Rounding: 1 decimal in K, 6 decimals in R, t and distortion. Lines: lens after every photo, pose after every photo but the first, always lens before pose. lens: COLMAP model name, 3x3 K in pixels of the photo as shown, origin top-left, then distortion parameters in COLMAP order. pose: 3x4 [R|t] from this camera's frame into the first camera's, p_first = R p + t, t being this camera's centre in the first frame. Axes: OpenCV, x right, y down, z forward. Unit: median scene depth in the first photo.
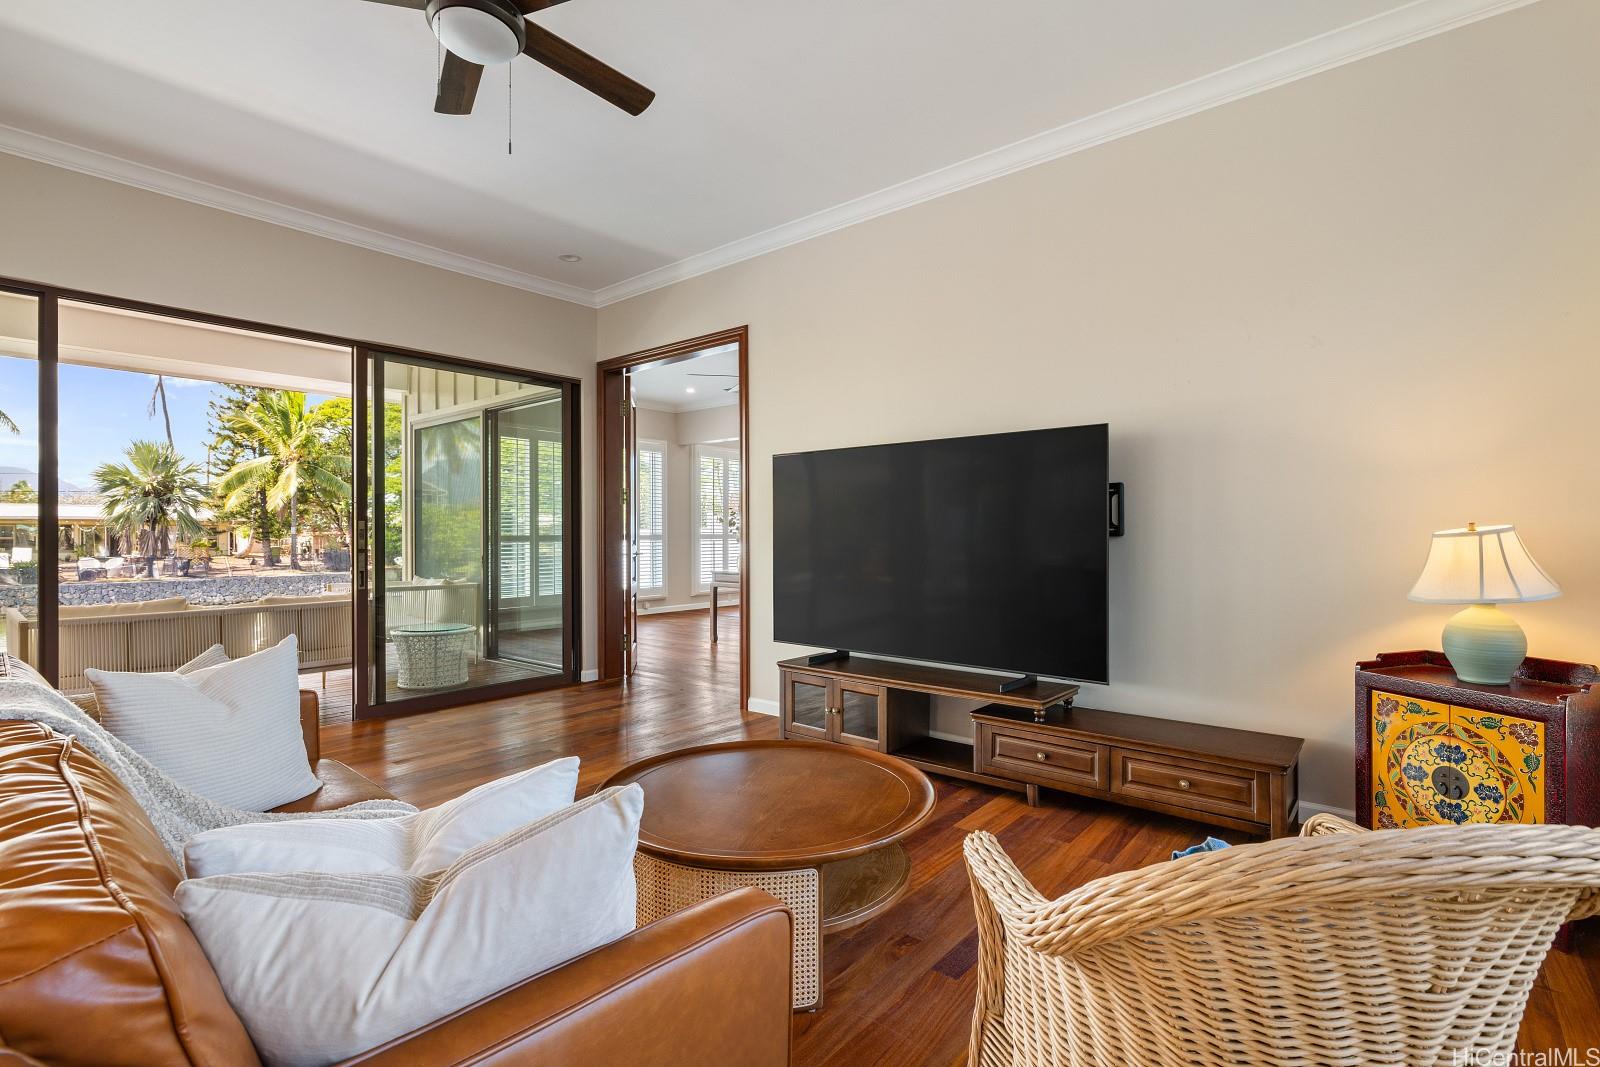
lens RADIAL K [[721.1, 0, 791.5], [0, 721.1, 531.3], [0, 0, 1]] dist [-0.003326, -0.000359]
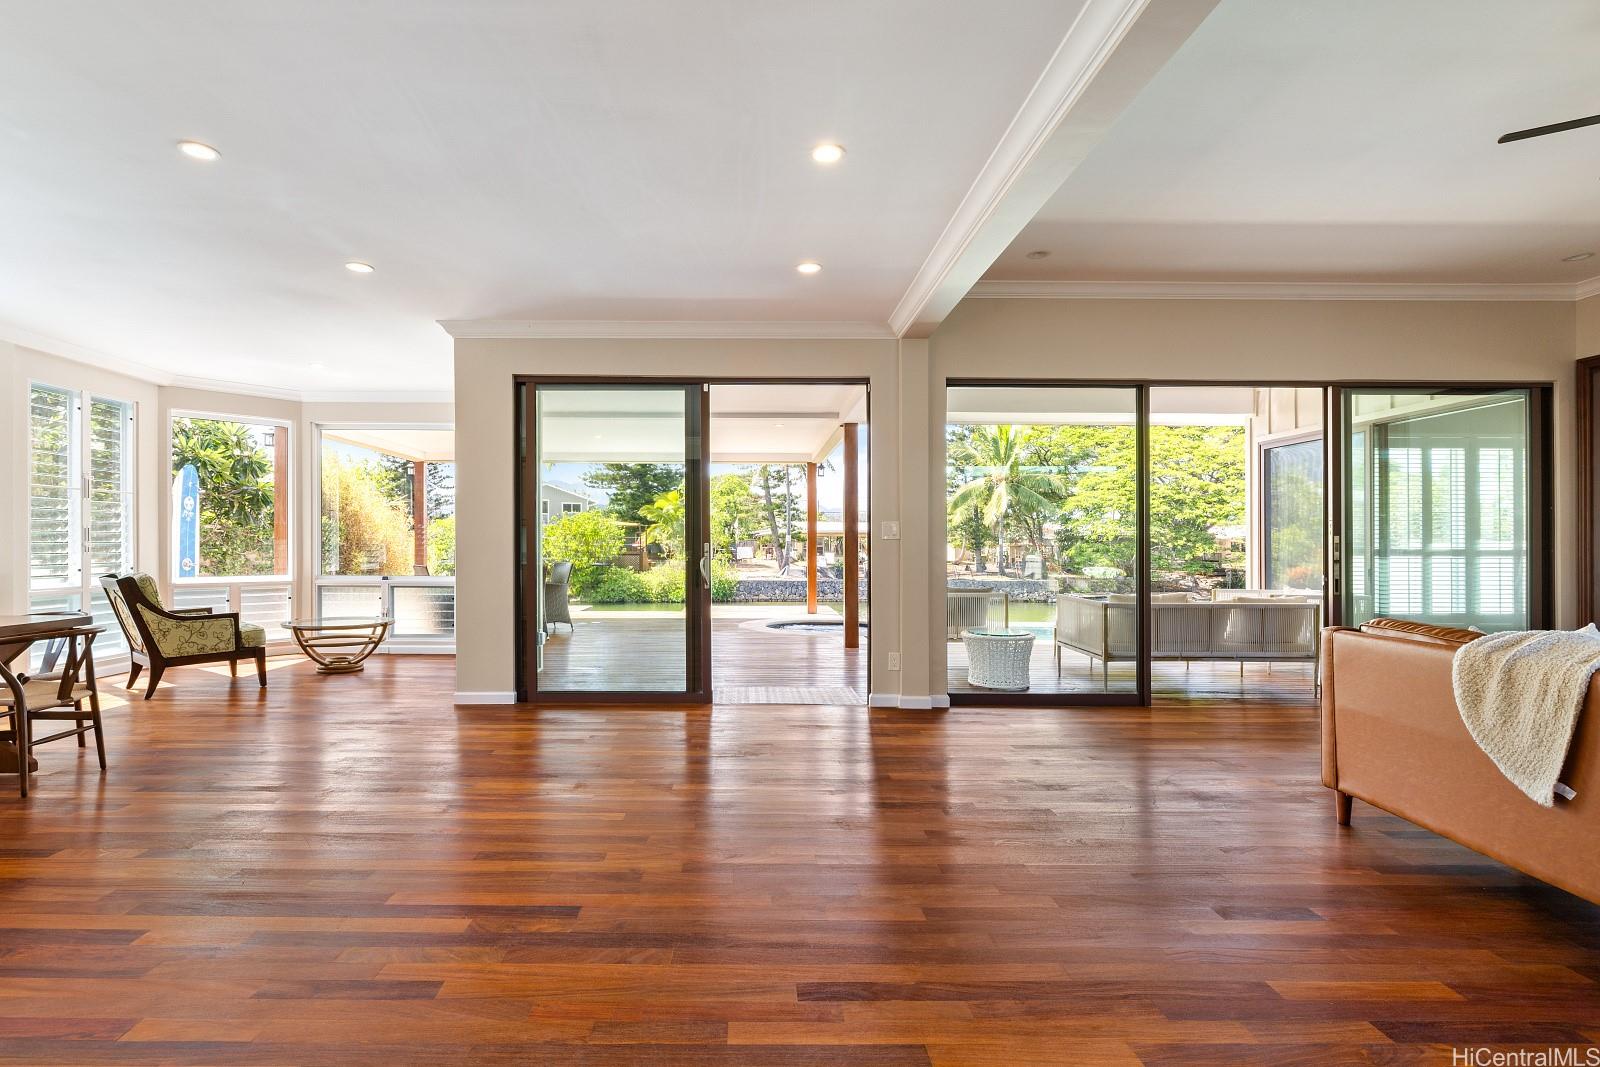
lens RADIAL K [[734.9, 0, 803.8], [0, 734.9, 538.1], [0, 0, 1]] dist [-0.000946, 0.000248]
pose [[0.650832, 0.001332, -0.759220, -0.156624], [-0.006656, 0.999970, -0.003951, 0.000244], [0.759192, 0.007625, 0.650822, -0.260952]]
